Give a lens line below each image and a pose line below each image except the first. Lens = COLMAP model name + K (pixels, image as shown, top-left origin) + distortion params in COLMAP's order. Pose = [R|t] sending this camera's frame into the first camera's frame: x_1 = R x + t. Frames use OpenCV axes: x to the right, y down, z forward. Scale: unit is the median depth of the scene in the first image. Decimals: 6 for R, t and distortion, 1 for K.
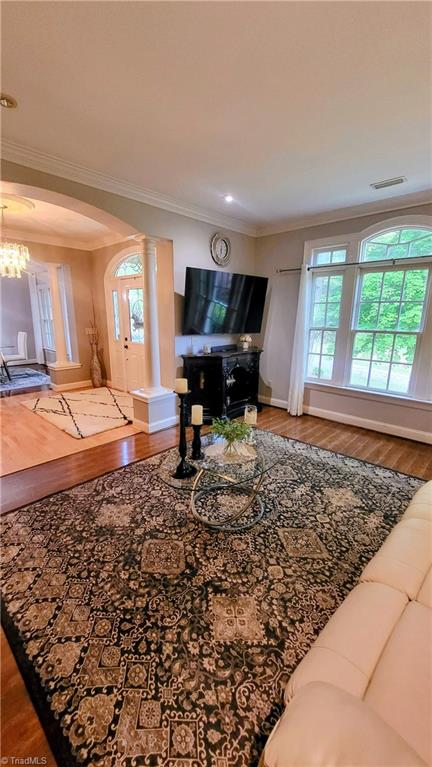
lens RADIAL K [[309.9, 0, 216.0], [0, 309.9, 383.5], [0, 0, 1]] dist [0.000937, -0.000163]
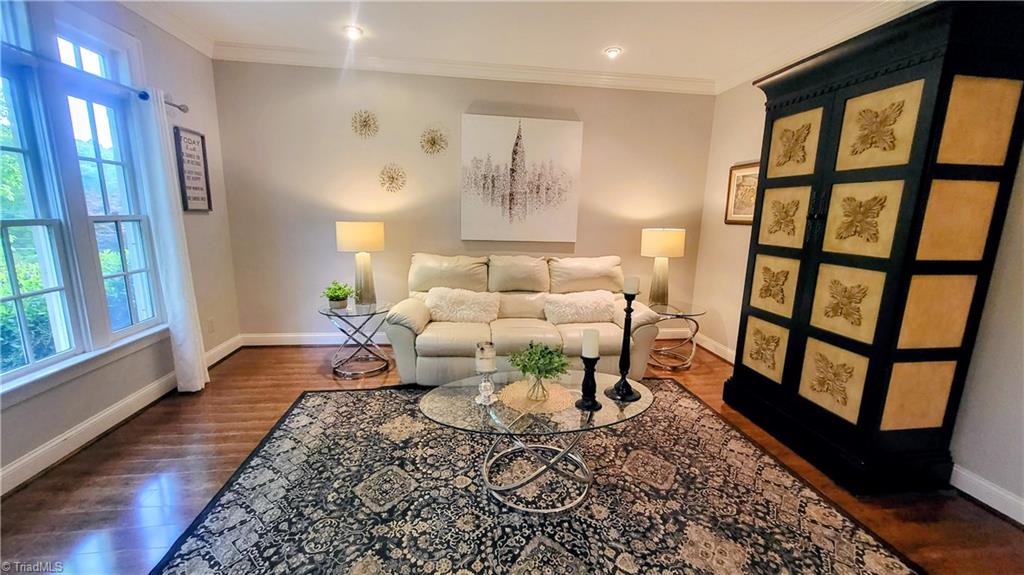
lens RADIAL K [[413.7, 0, 512.0], [0, 413.7, 287.5], [0, 0, 1]] dist [0.000937, -0.000163]
pose [[-0.774253, -0.143300, 0.616439, -0.450554], [0.109251, 0.929142, 0.353212, -0.336619], [-0.623375, 0.340823, -0.703736, 1.642151]]
